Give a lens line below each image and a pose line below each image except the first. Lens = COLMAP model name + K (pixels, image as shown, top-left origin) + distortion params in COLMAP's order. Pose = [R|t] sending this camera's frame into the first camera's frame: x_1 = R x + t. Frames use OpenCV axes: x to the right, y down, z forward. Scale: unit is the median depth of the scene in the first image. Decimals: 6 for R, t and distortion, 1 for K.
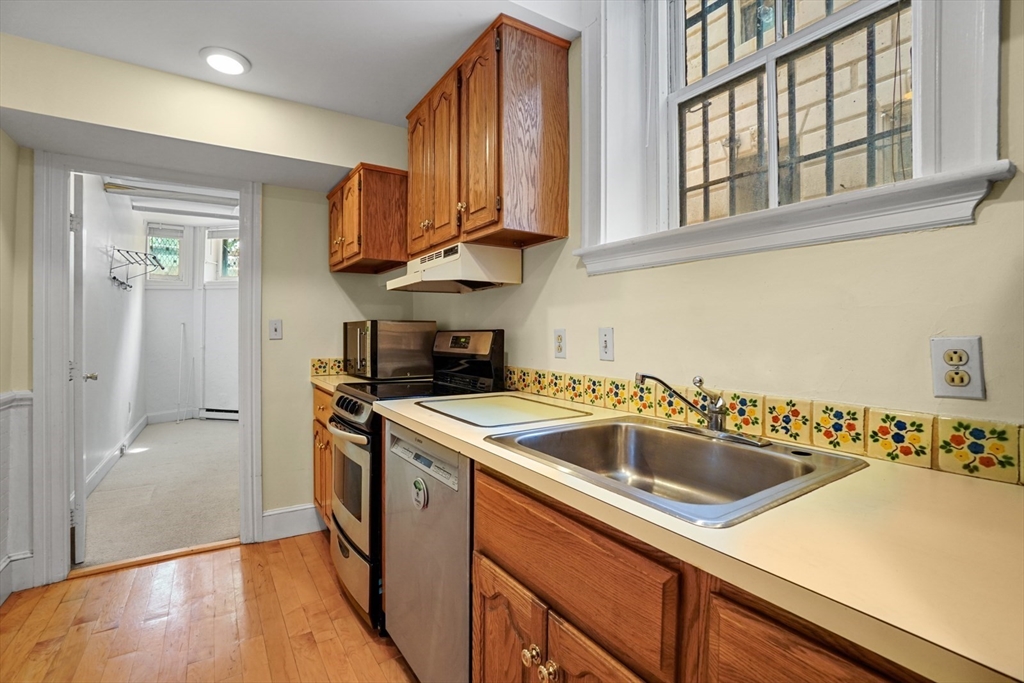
lens RADIAL K [[452.3, 0, 506.6], [0, 452.3, 333.0], [0, 0, 1]] dist [-0.062604, 0.025624]
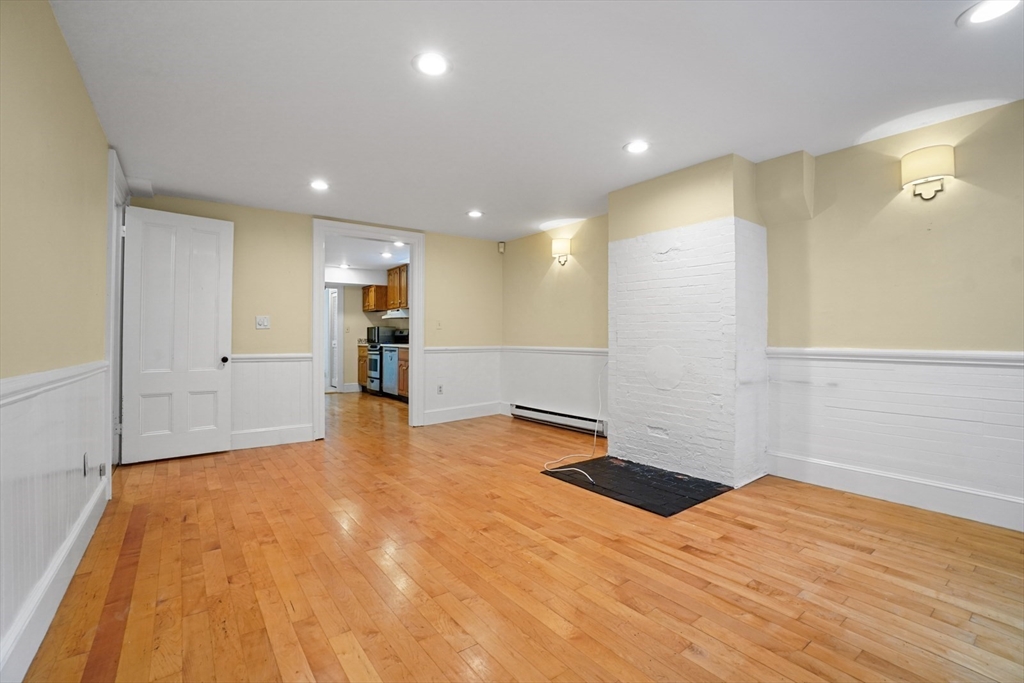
lens RADIAL K [[452.3, 0, 506.6], [0, 452.3, 333.0], [0, 0, 1]] dist [-0.062604, 0.025624]
pose [[0.998670, -0.000812, 0.051551, 0.673979], [0.001584, 0.999887, -0.014923, 0.095618], [-0.051533, 0.014985, 0.998559, -3.266530]]
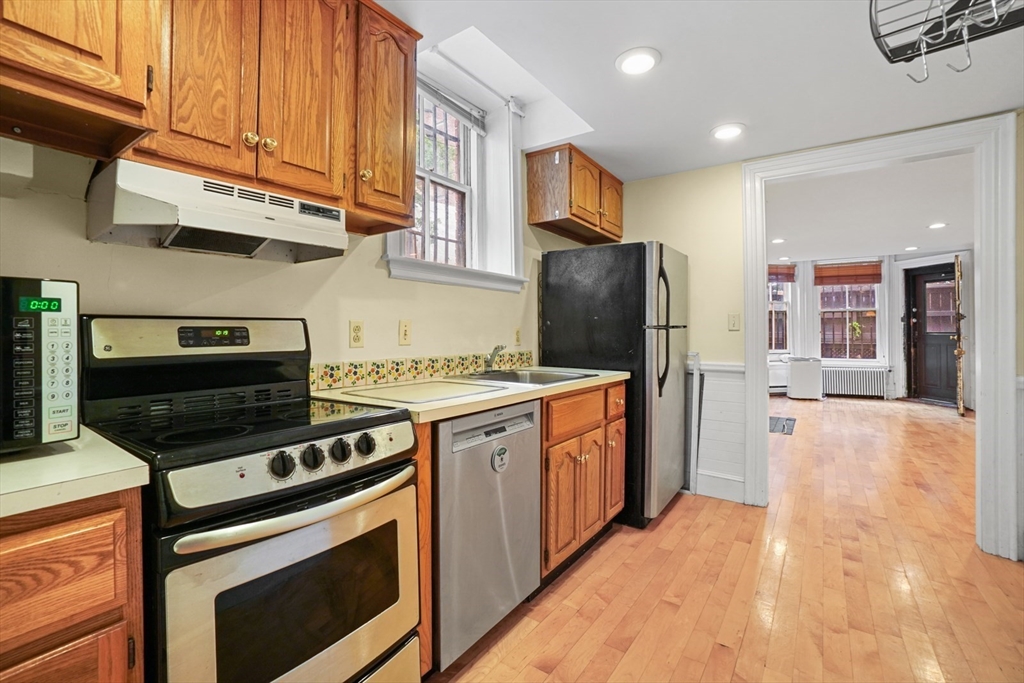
lens RADIAL K [[452.3, 0, 506.6], [0, 452.3, 333.0], [0, 0, 1]] dist [-0.062604, 0.025624]
pose [[-0.352645, -0.003913, 0.935749, -0.903191], [0.004109, 0.999975, 0.005730, 0.015332], [-0.935748, 0.005866, -0.352620, 0.955538]]
